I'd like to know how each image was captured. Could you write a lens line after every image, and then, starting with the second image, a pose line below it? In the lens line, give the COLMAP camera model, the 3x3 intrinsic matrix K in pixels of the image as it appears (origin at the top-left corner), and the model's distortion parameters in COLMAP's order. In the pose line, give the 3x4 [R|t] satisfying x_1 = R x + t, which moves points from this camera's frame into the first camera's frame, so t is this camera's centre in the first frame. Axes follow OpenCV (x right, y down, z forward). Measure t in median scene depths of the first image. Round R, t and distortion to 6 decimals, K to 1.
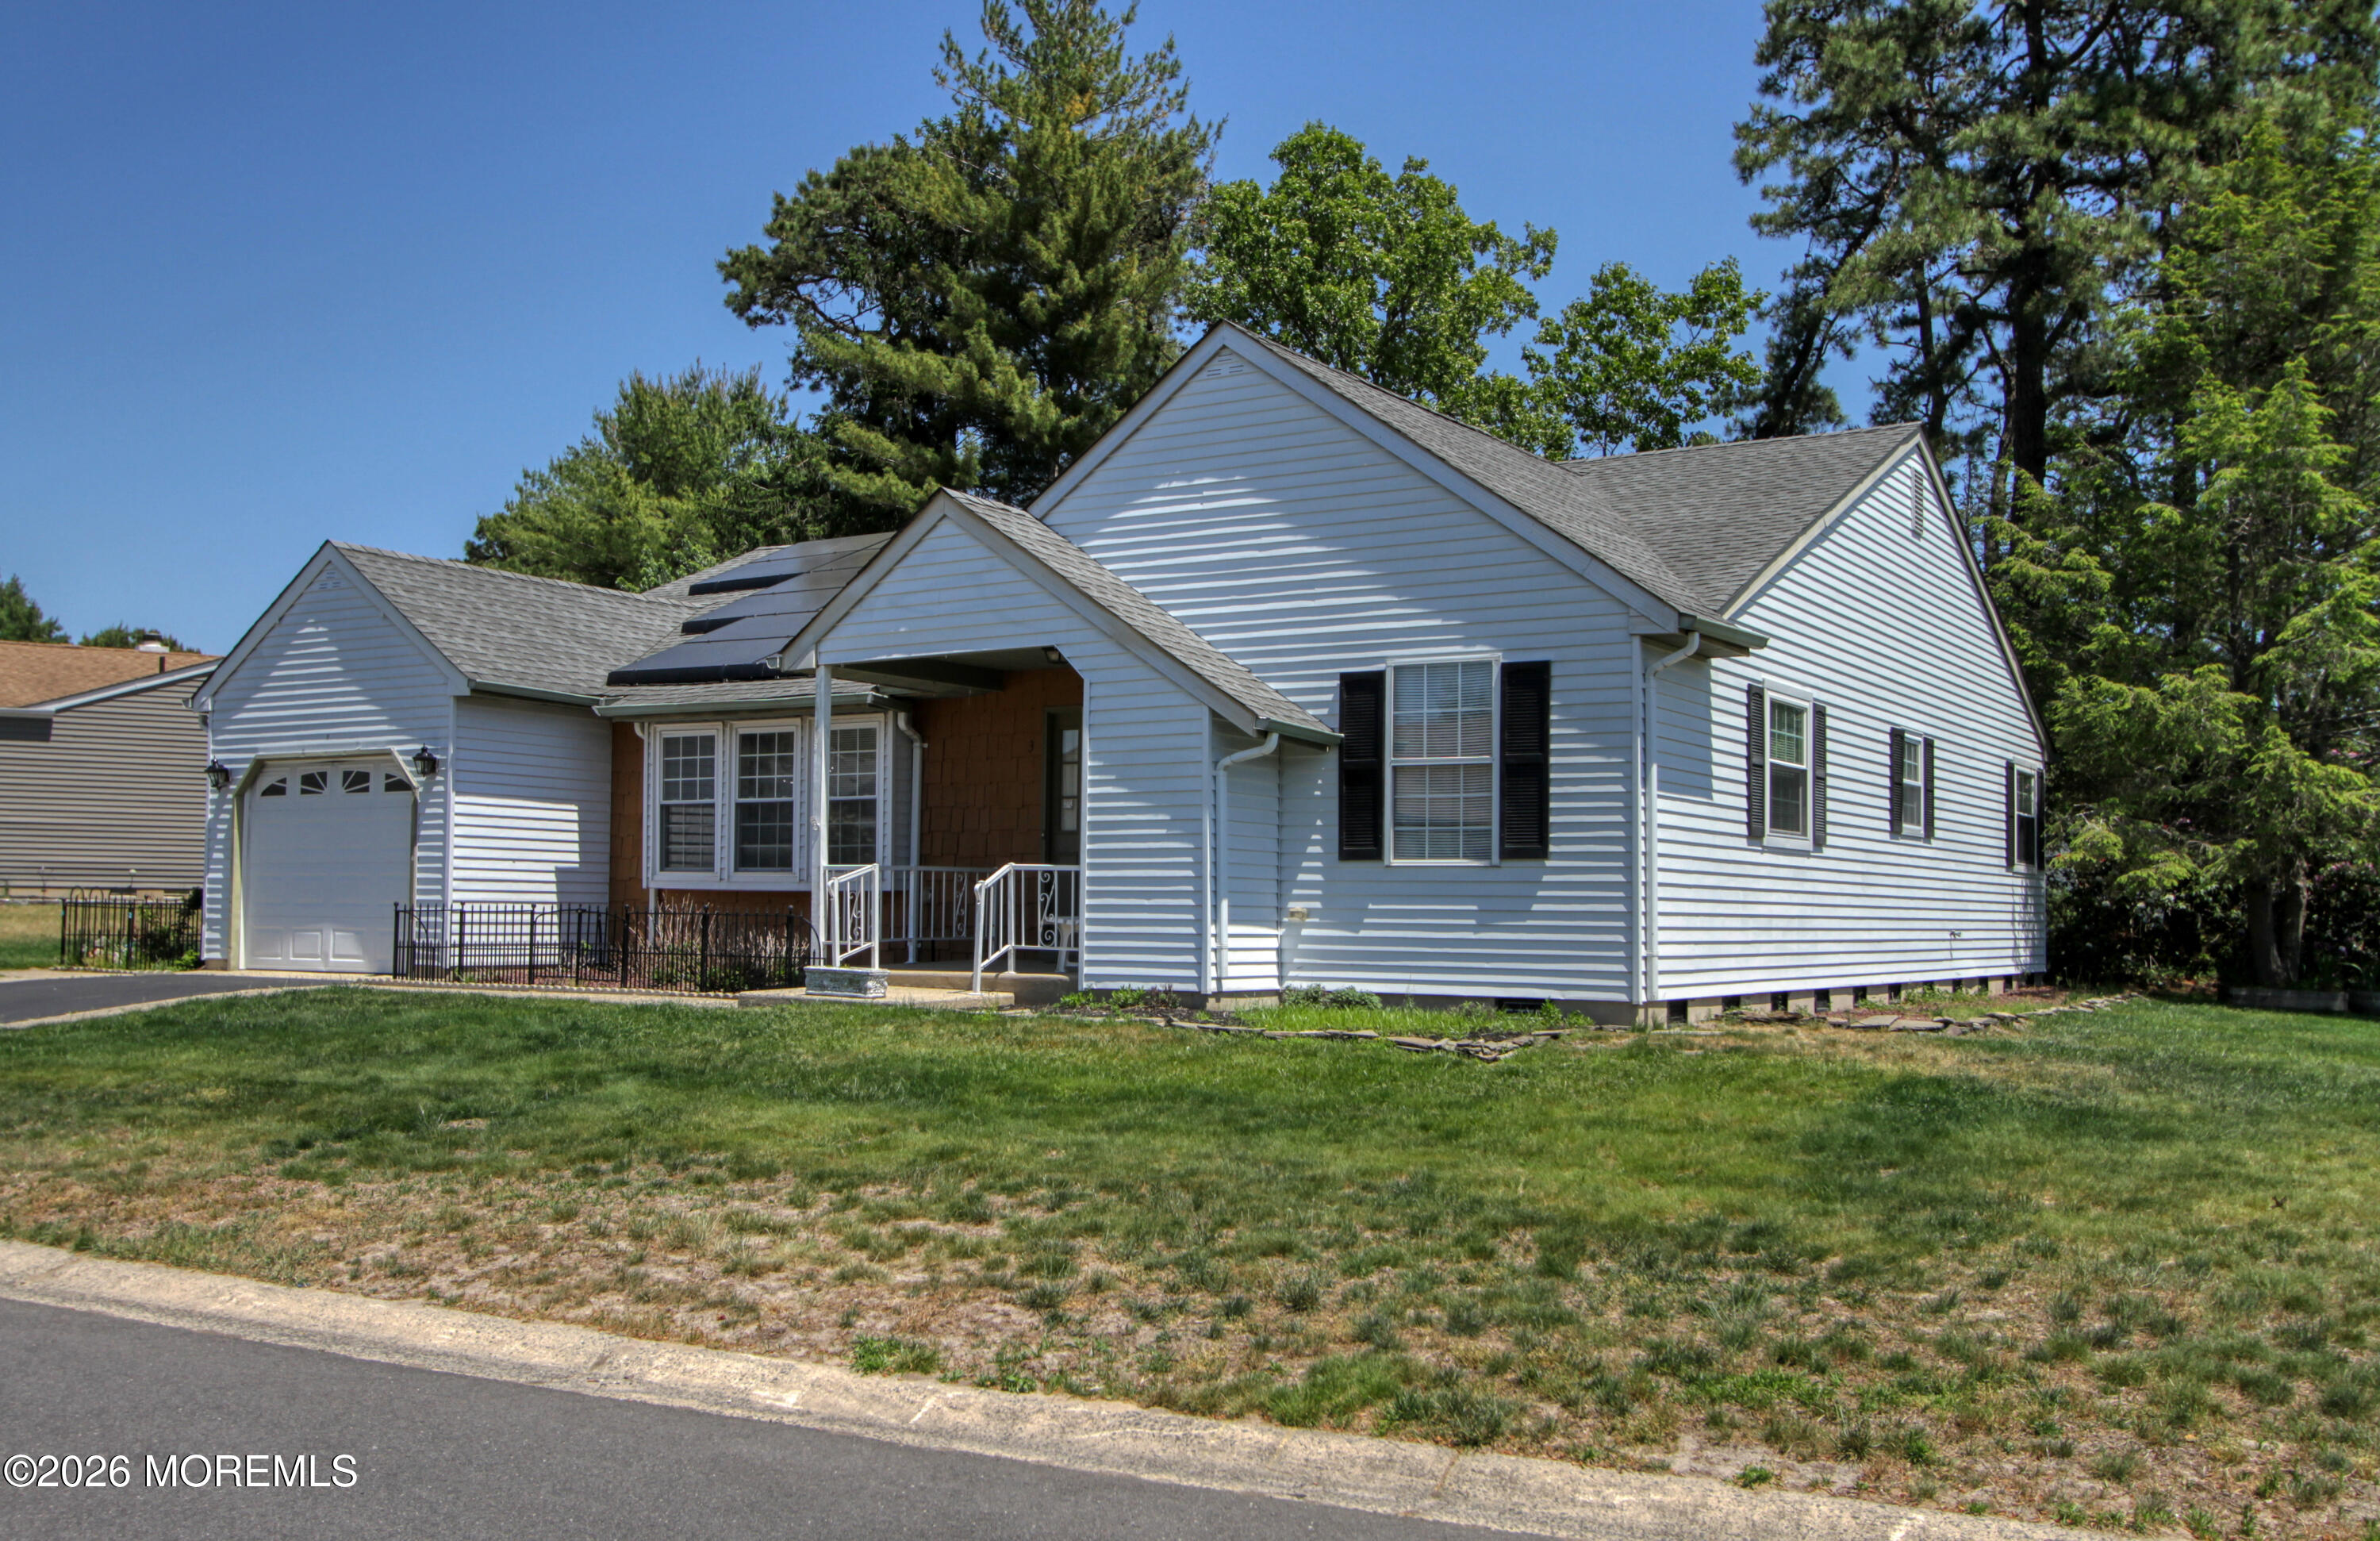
lens RADIAL K [[2209.8, 0, 1132.7], [0, 2209.8, 784.9], [0, 0, 1]] dist [-0.004944, 0.000000]
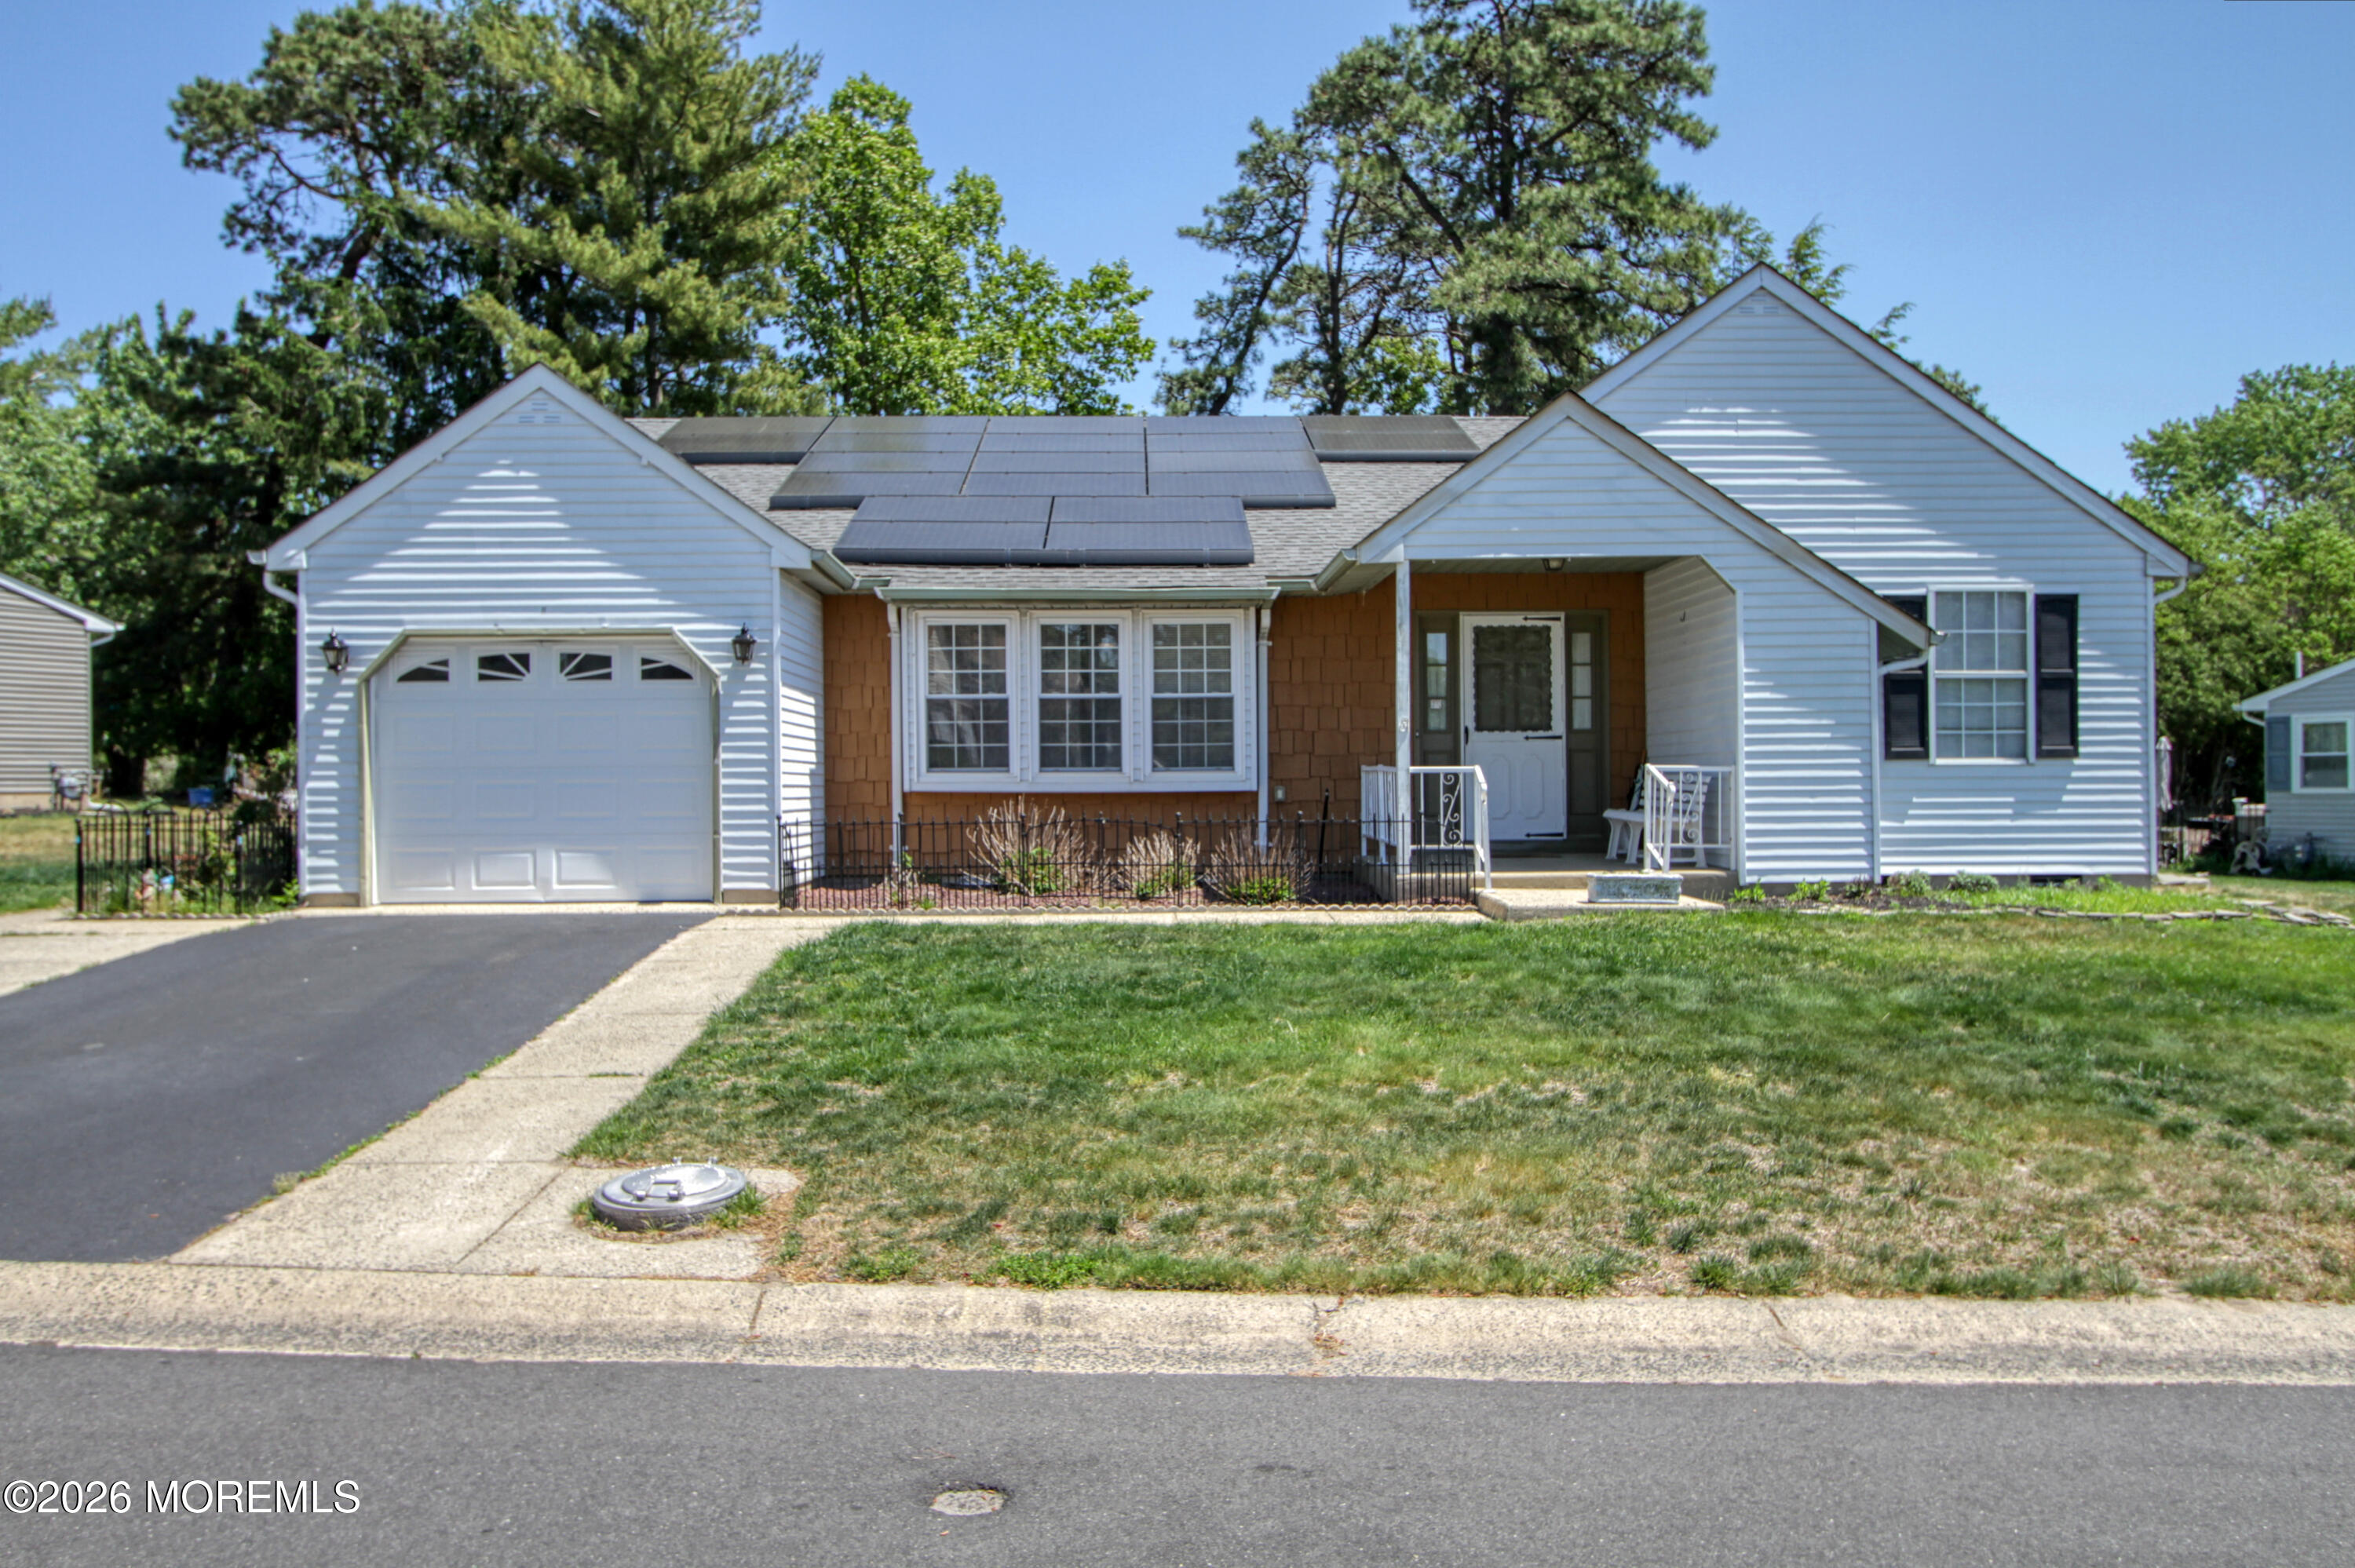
lens RADIAL K [[1748.4, 0, 1163.6], [0, 1748.4, 773.5], [0, 0, 1]] dist [-0.013178, 0.010819]
pose [[0.826067, -0.012882, 0.563424, -0.552733], [-0.017194, 0.998697, 0.048043, 0.003357], [-0.563309, -0.049375, 0.824770, 0.358564]]
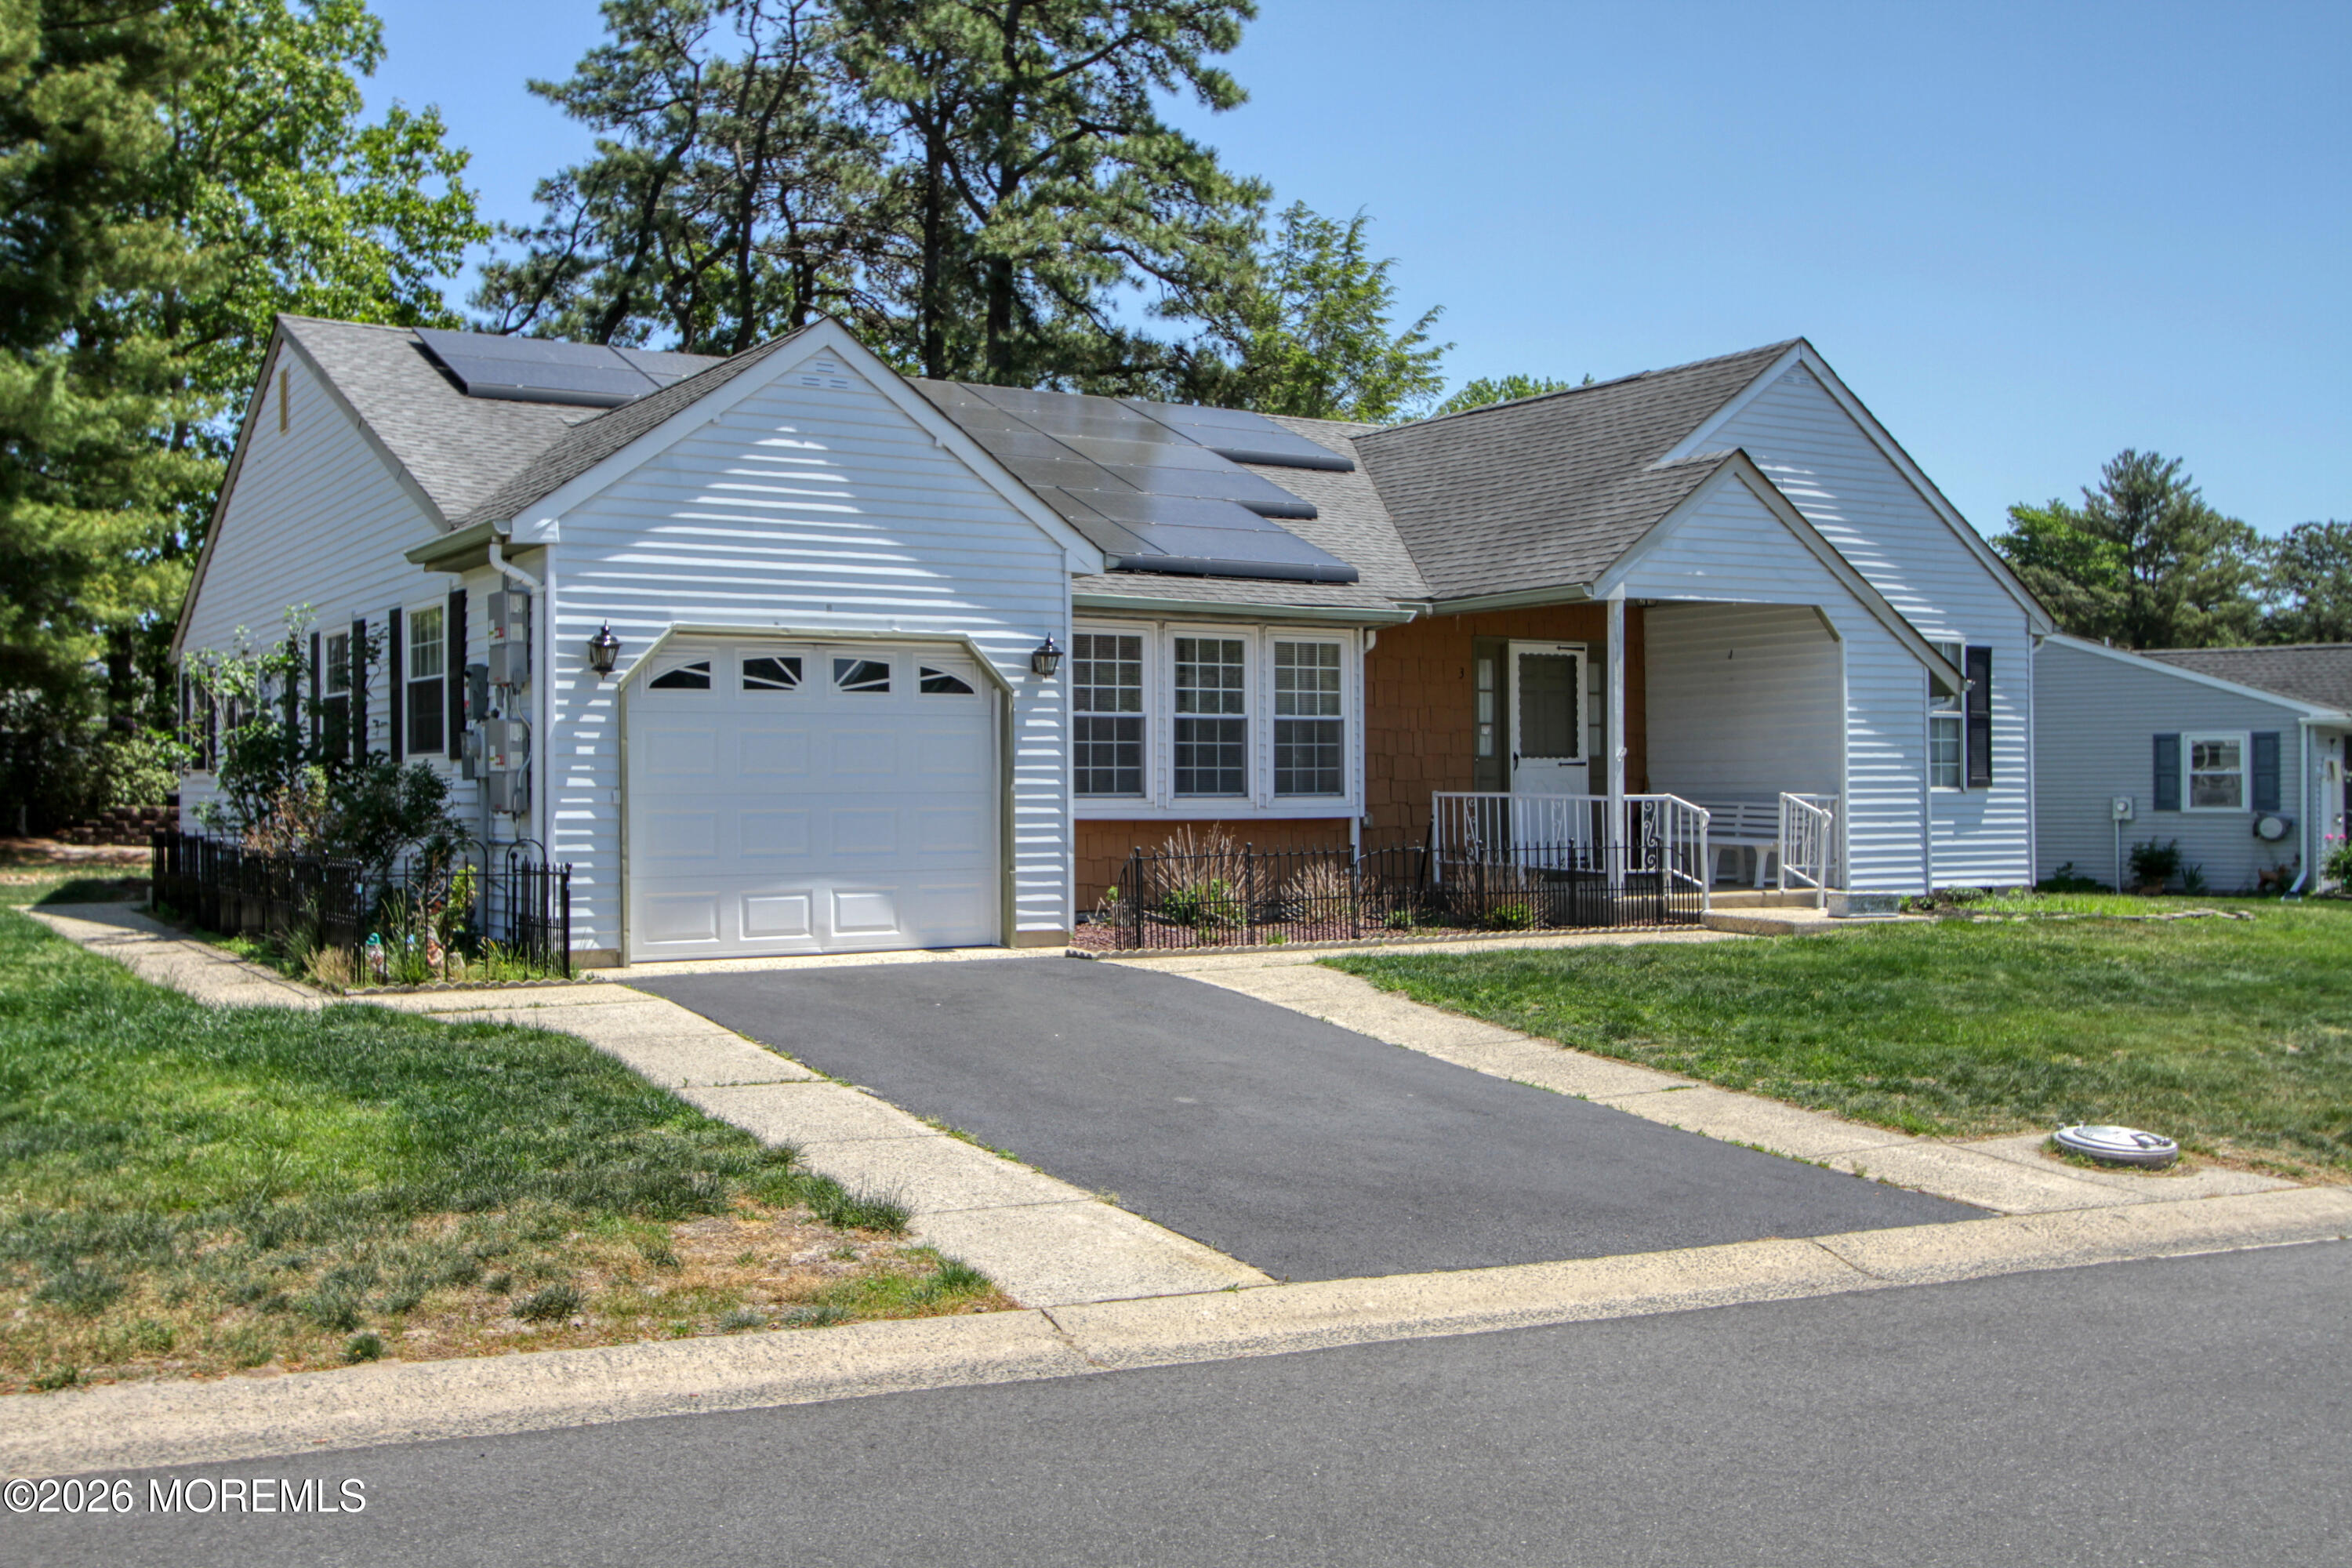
lens RADIAL K [[2299.5, 0, 1180.1], [0, 2299.5, 783.9], [0, 0, 1]] dist [0.005524, 0.000000]
pose [[0.414093, -0.009749, 0.910182, -0.992933], [-0.042545, 0.998642, 0.030052, 0.006700], [-0.909240, -0.051168, 0.413116, 0.625926]]
